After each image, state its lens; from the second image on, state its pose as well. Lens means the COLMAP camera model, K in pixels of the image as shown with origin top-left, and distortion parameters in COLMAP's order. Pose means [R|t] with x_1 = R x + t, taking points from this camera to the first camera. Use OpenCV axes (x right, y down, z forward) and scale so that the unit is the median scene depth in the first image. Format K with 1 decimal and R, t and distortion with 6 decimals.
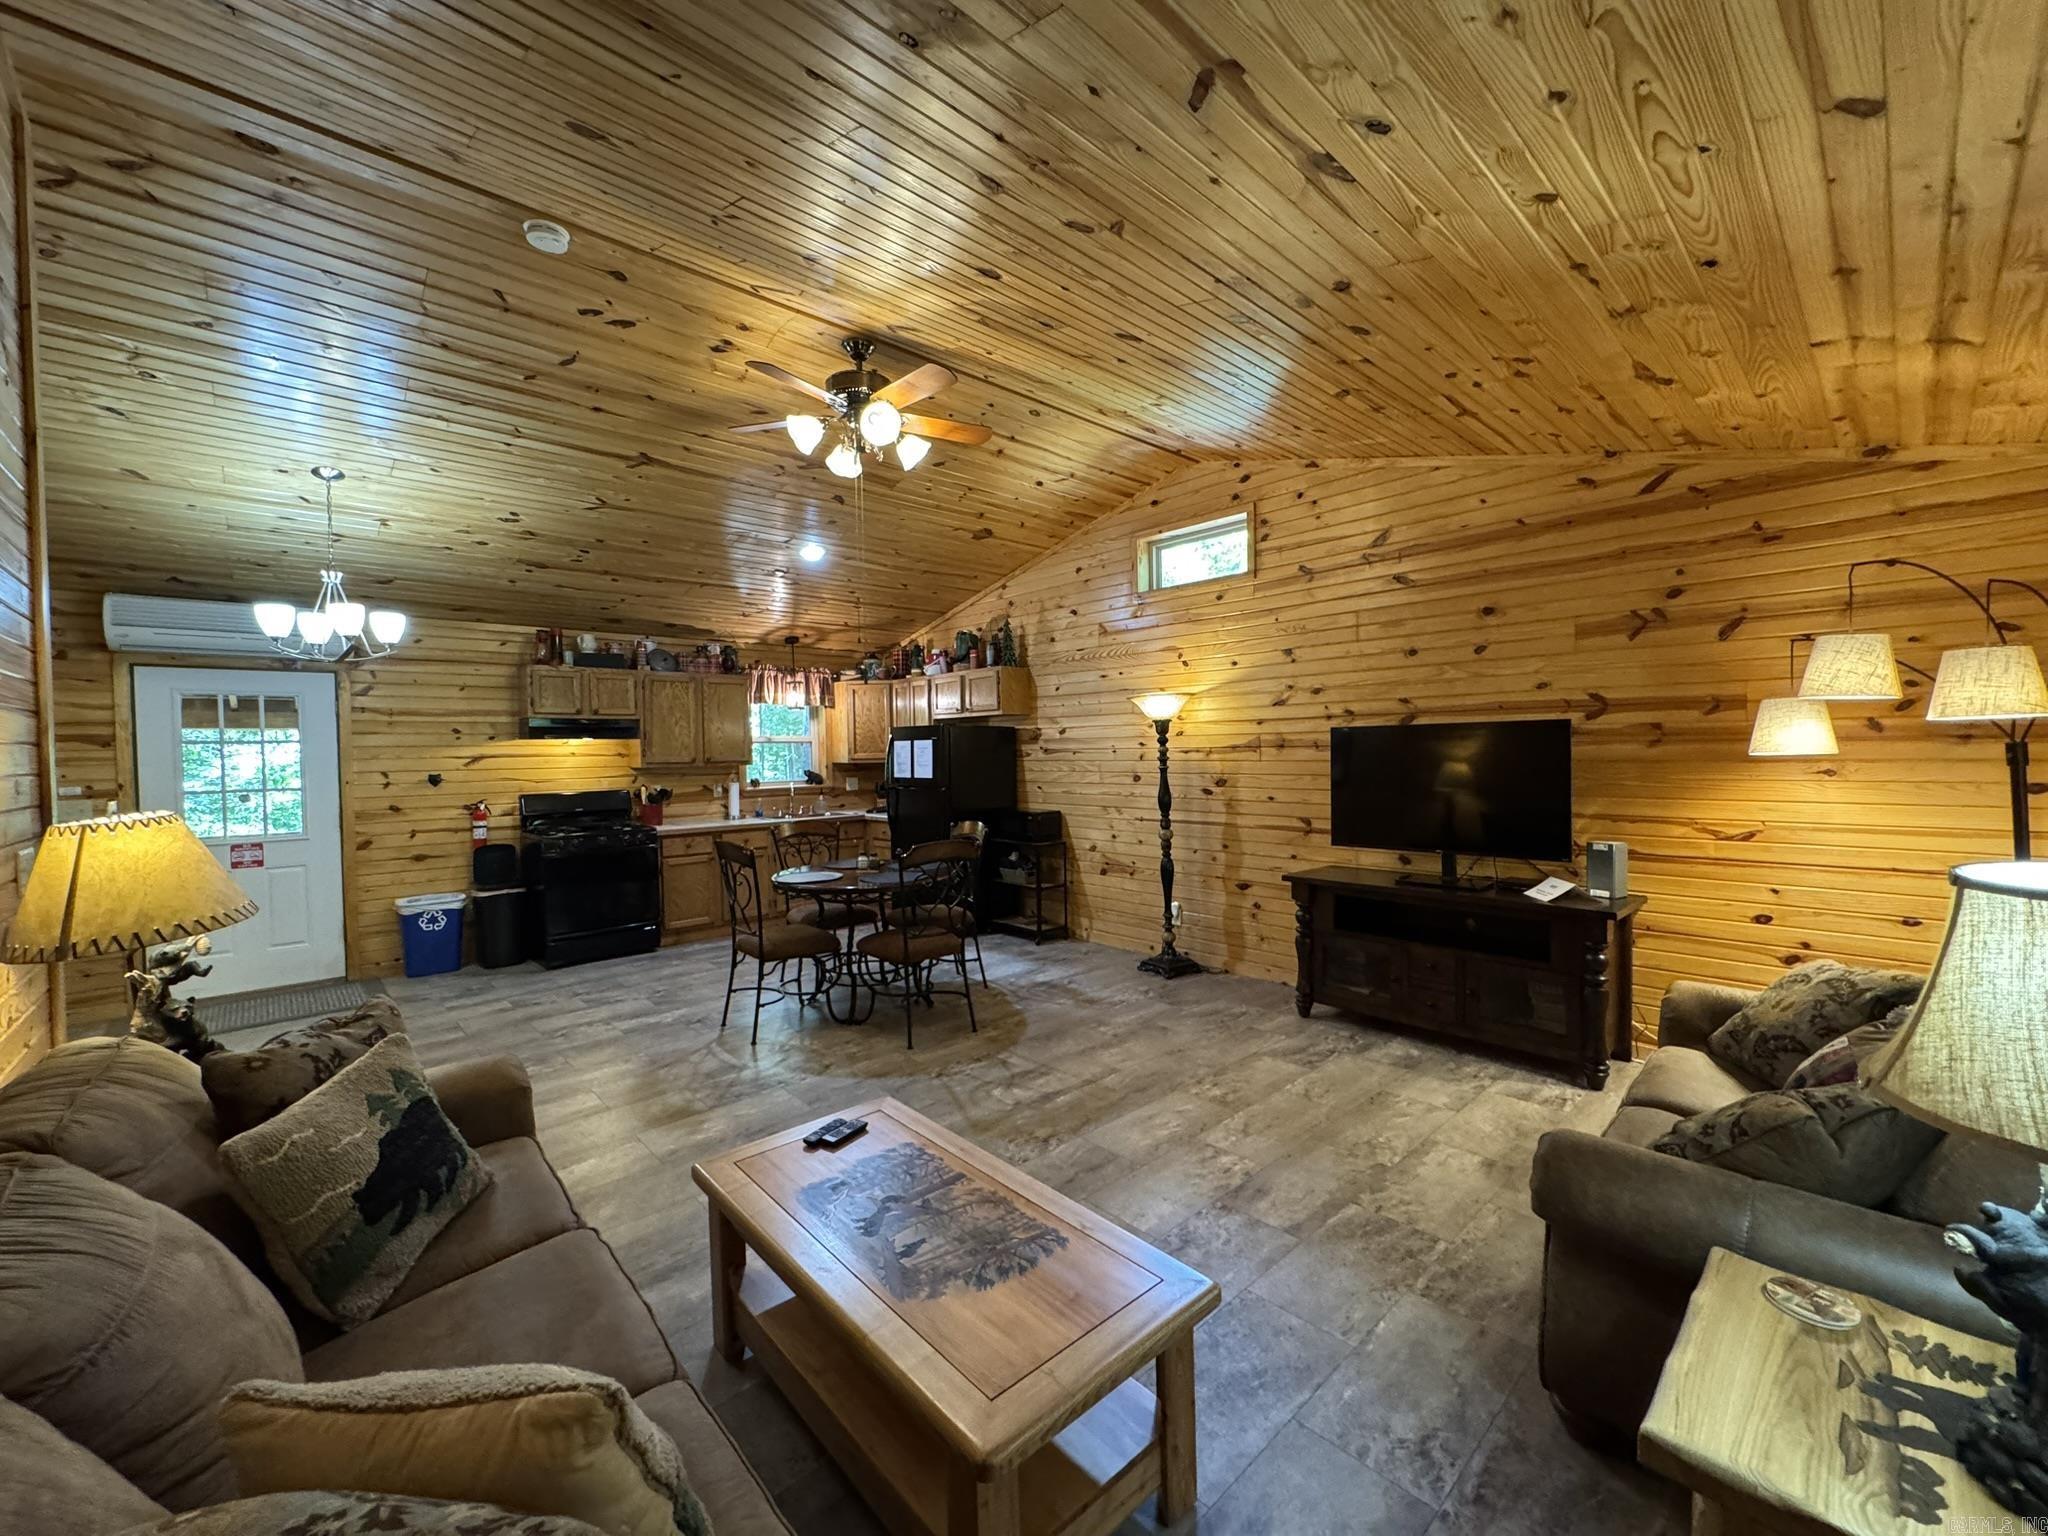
lens RADIAL K [[819.6, 0, 1020.8], [0, 819.6, 765.2], [0, 0, 1]] dist [-0.002055, -0.000140]
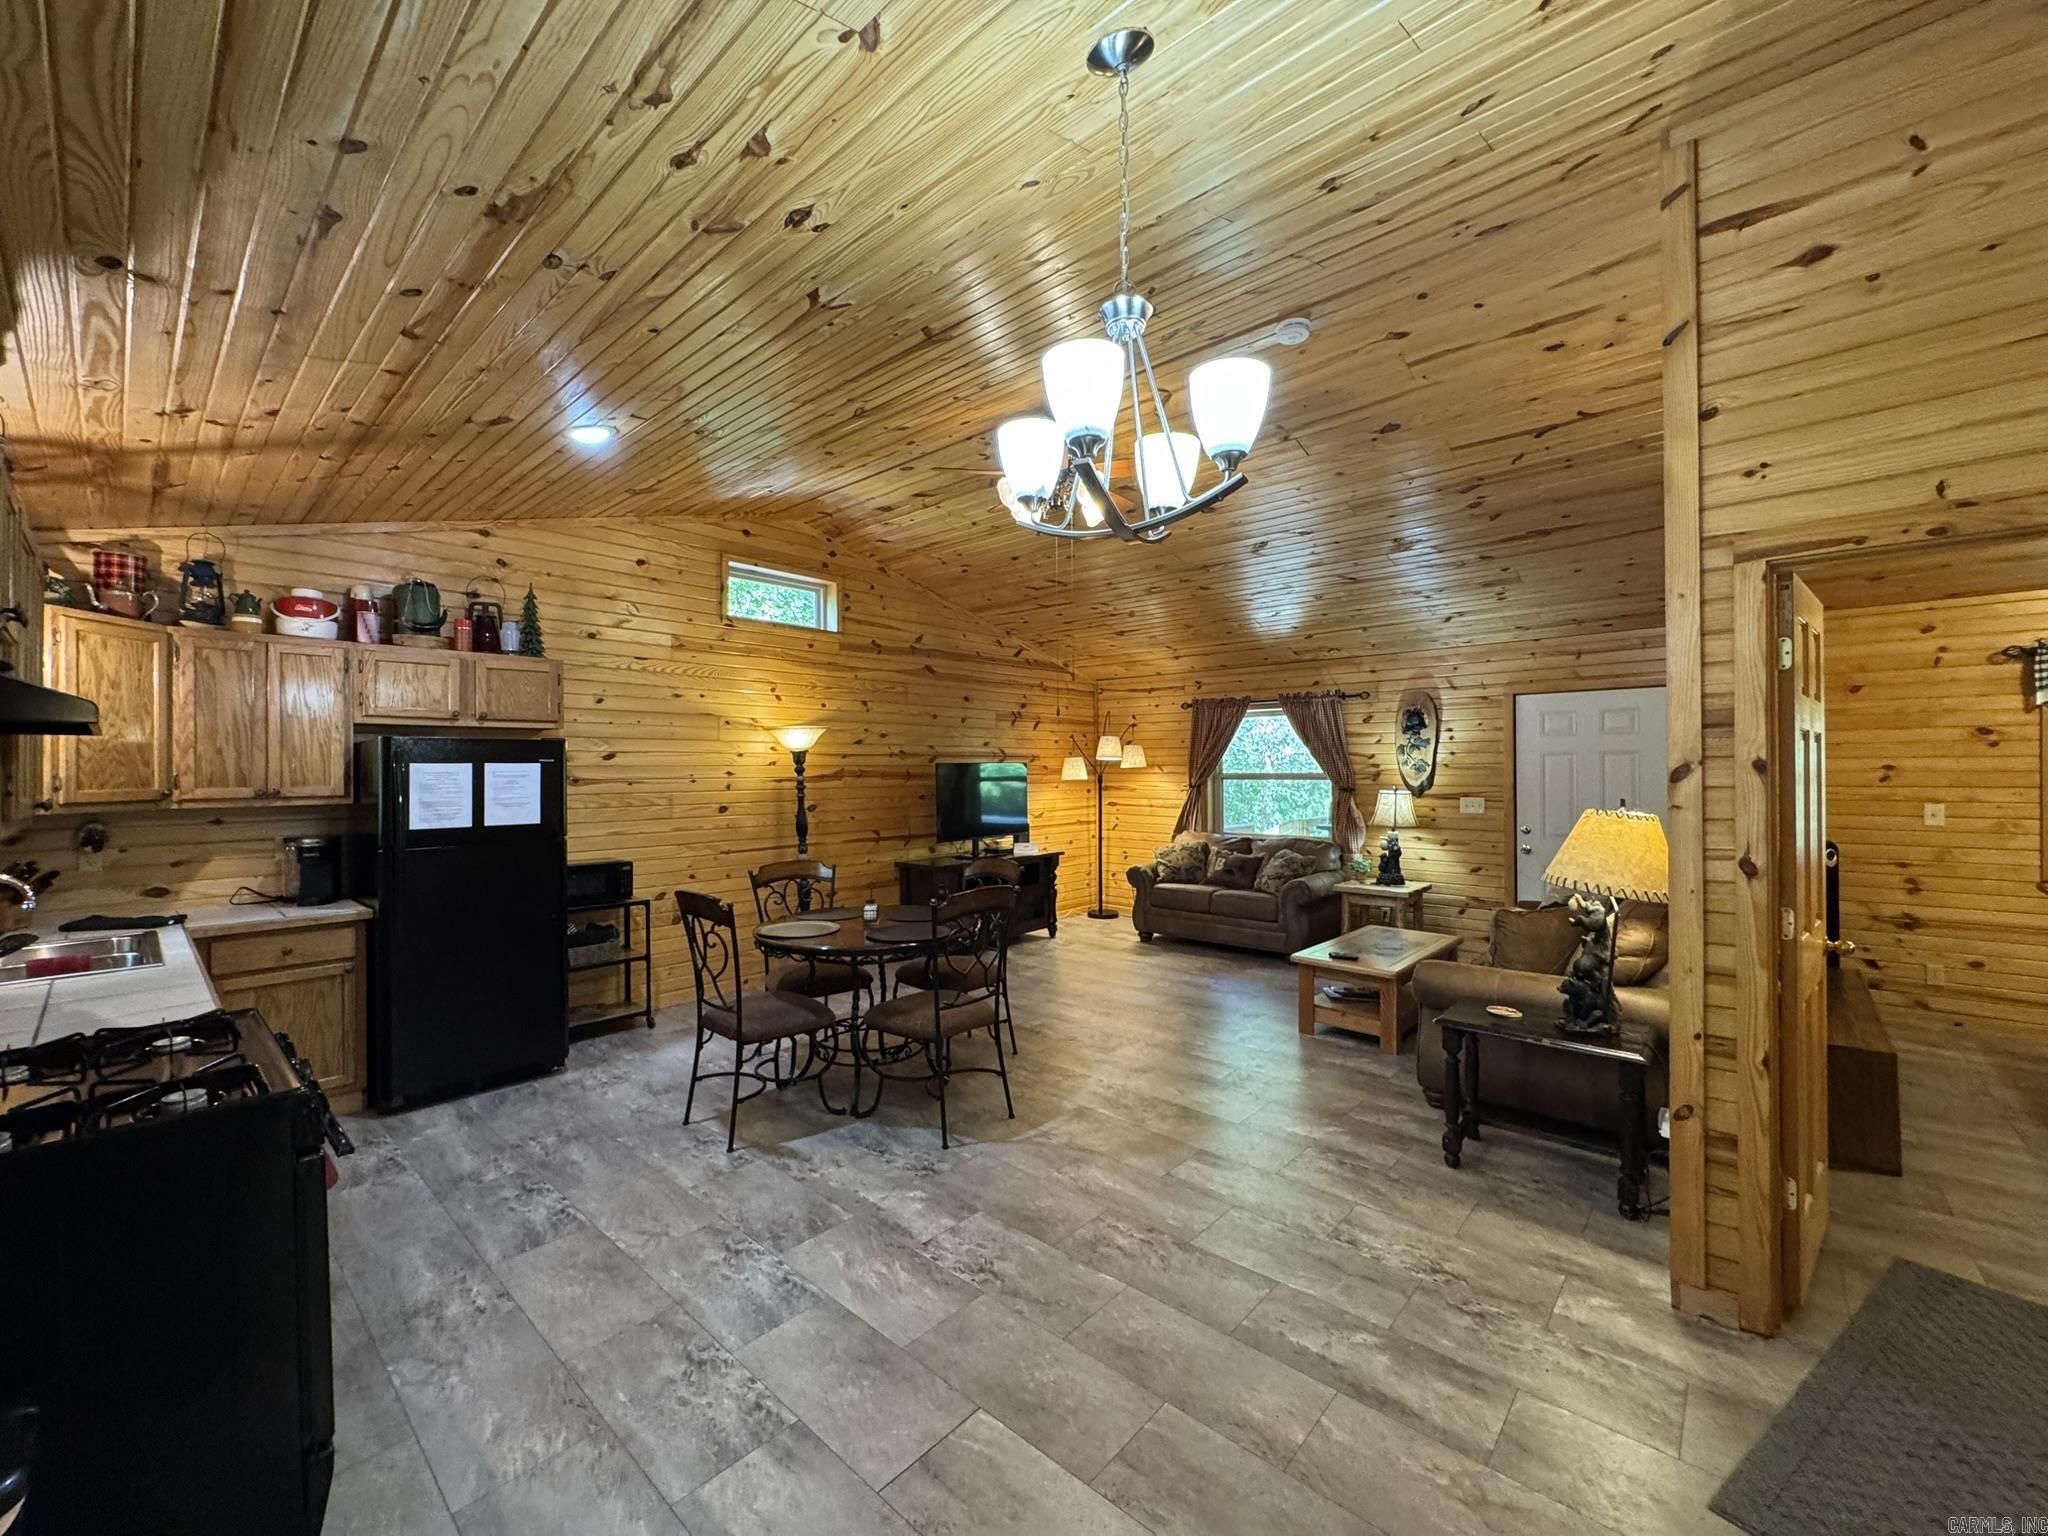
lens RADIAL K [[819.6, 0, 1020.8], [0, 819.6, 767.9], [0, 0, 1]] dist [-0.002055, -0.000140]
pose [[-0.094968, 0.003229, 0.995475, -0.971155], [0.013440, 0.999908, -0.001961, -0.028905], [-0.995390, 0.013193, -0.095002, 0.858583]]
